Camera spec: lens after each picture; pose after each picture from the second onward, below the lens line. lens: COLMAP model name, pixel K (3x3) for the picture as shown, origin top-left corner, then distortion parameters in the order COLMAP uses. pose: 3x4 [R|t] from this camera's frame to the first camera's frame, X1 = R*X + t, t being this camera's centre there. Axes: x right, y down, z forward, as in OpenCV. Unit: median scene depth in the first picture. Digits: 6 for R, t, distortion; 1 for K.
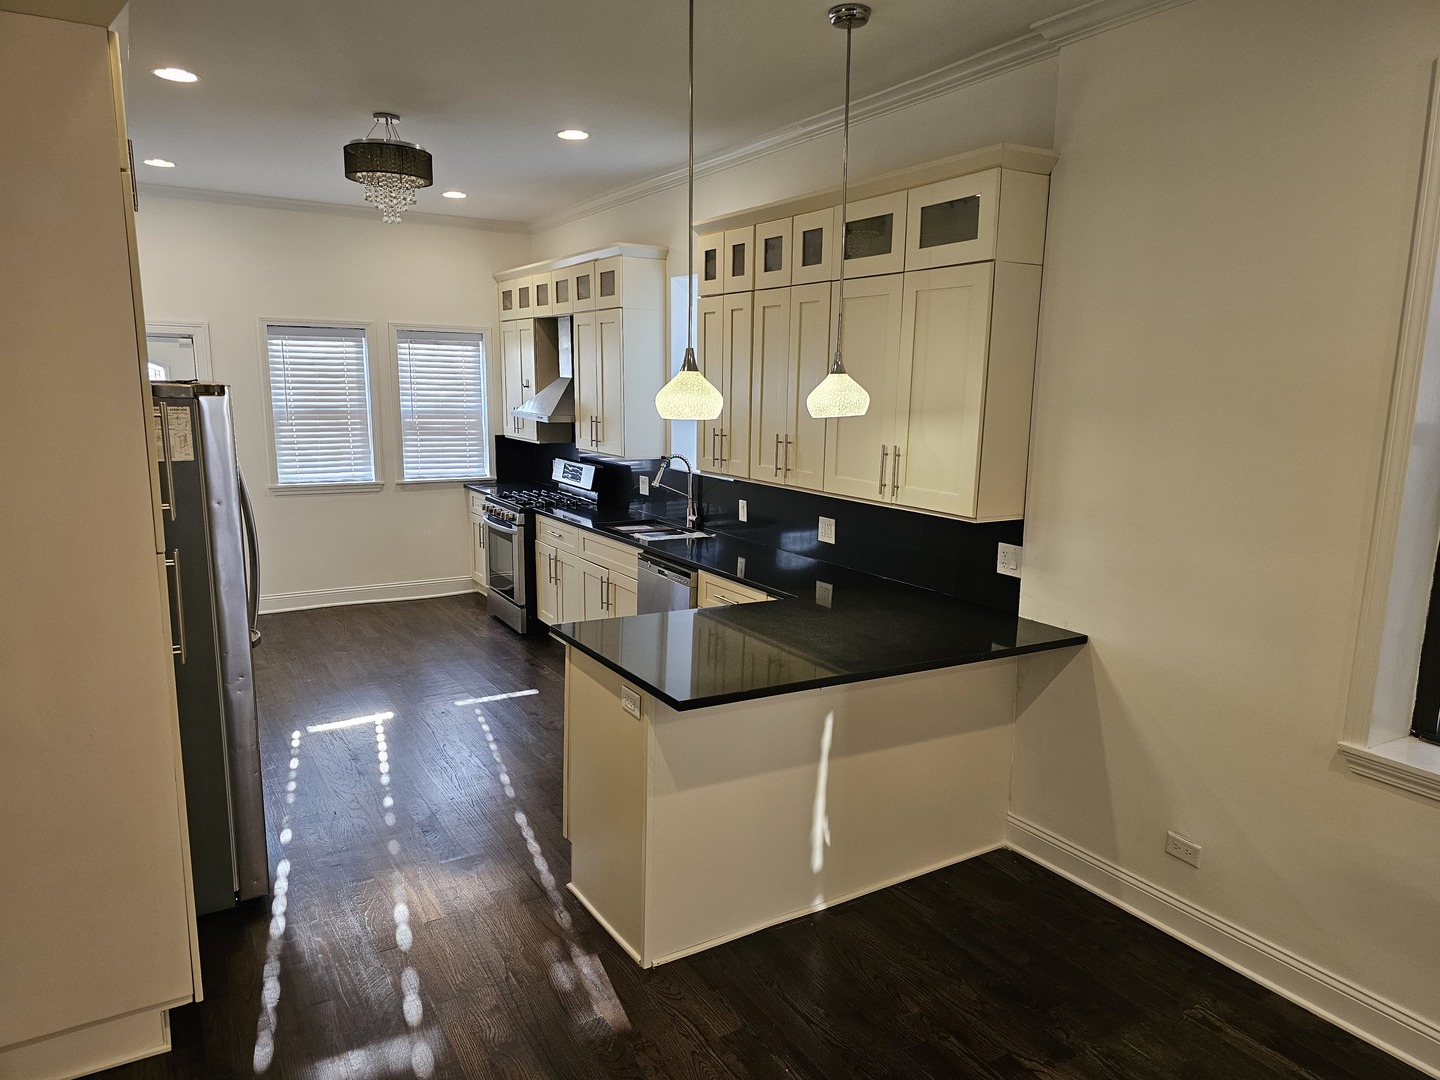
lens RADIAL K [[963.0, 0, 730.1], [0, 963.0, 553.4], [0, 0, 1]] dist [0.076492, -0.062072]
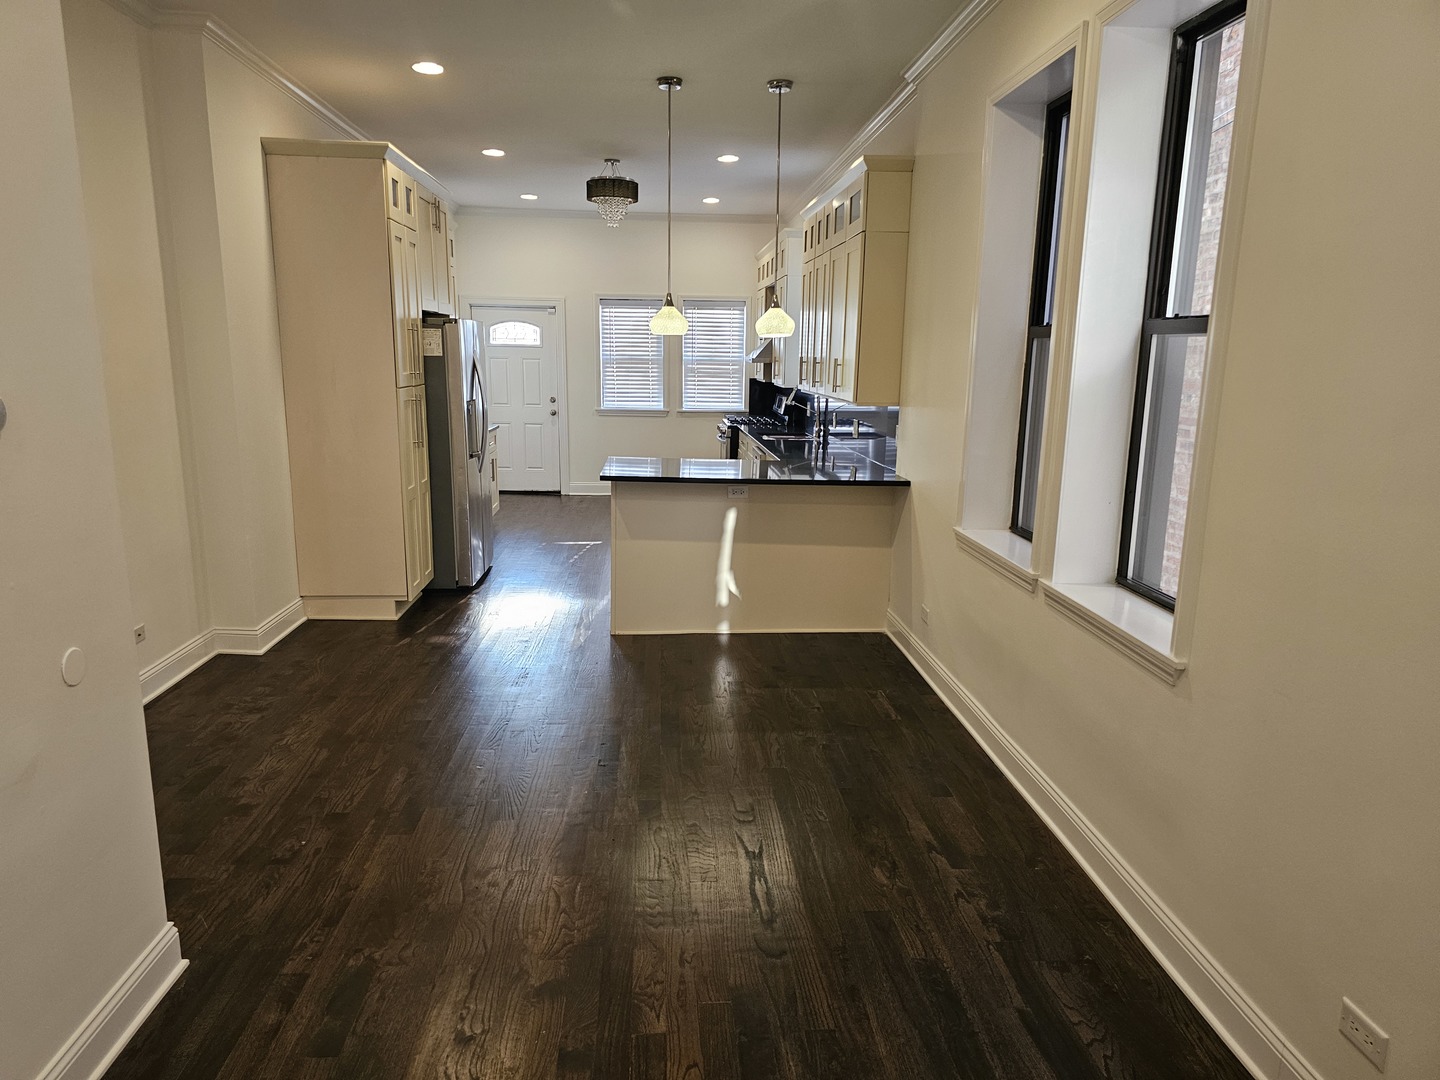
lens RADIAL K [[963.0, 0, 715.8], [0, 963.0, 550.4], [0, 0, 1]] dist [0.076492, -0.062072]
pose [[0.884871, 0.091002, -0.456862, 0.540059], [-0.084163, 0.995825, 0.035348, 0.111364], [0.458171, 0.007173, 0.888835, -0.313260]]
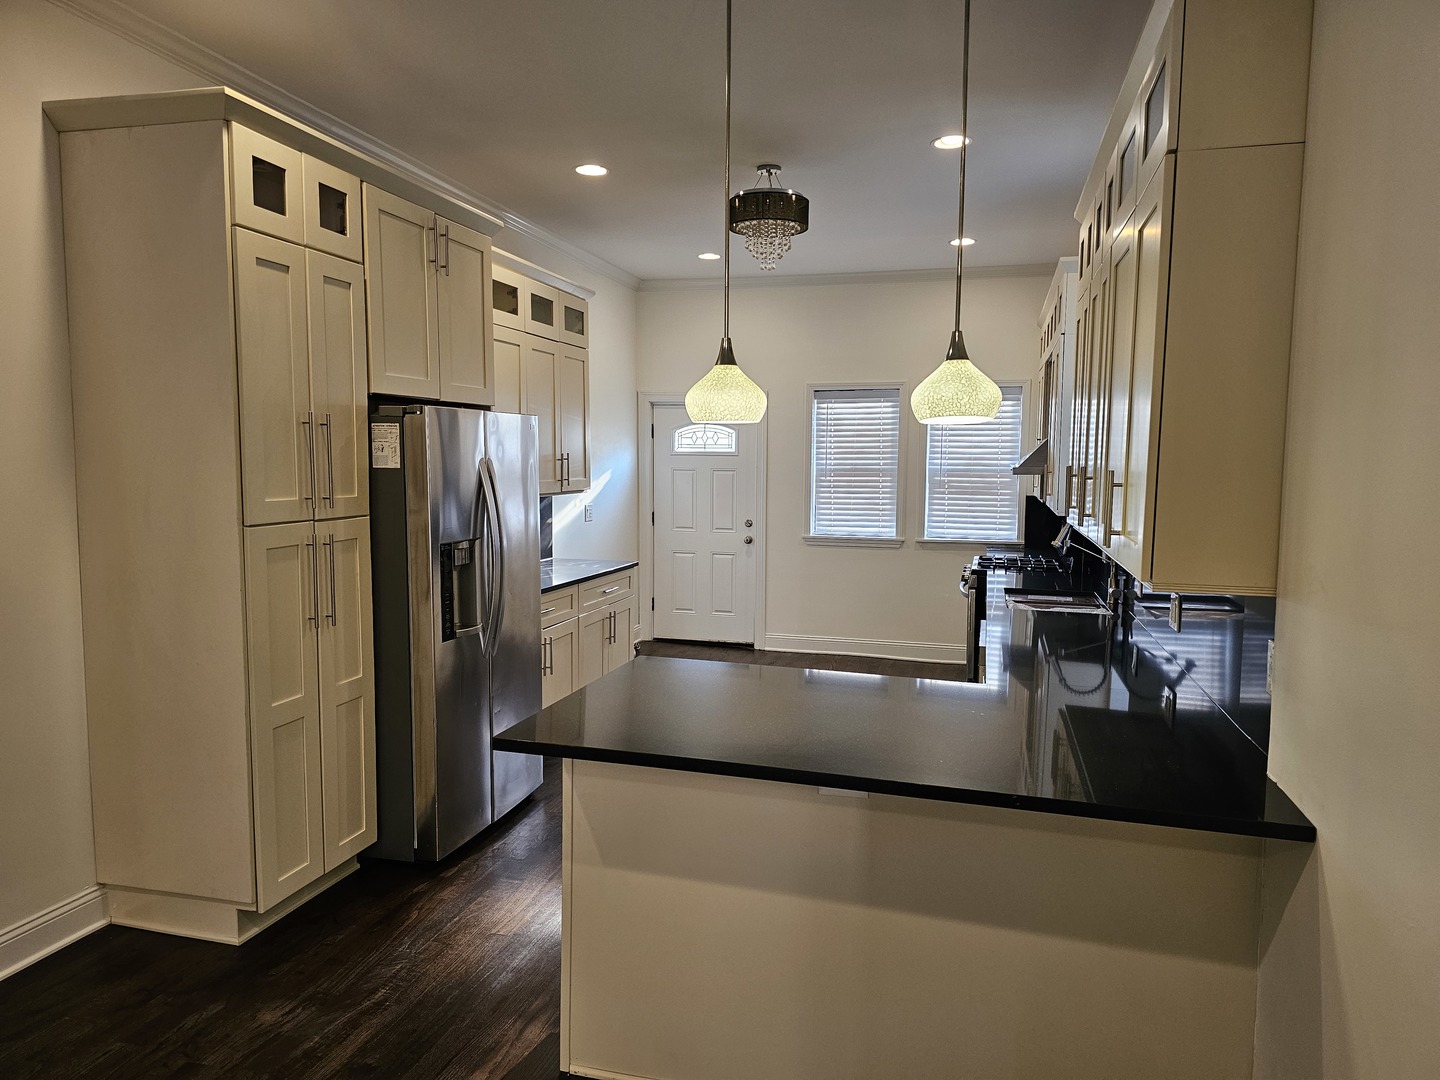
lens RADIAL K [[963.0, 0, 733.4], [0, 963.0, 550.7], [0, 0, 1]] dist [0.076492, -0.062072]
pose [[0.693367, 0.059774, -0.718101, 0.352460], [-0.126864, 0.991114, -0.039994, 0.000645], [0.709329, 0.118832, 0.694788, 0.280648]]
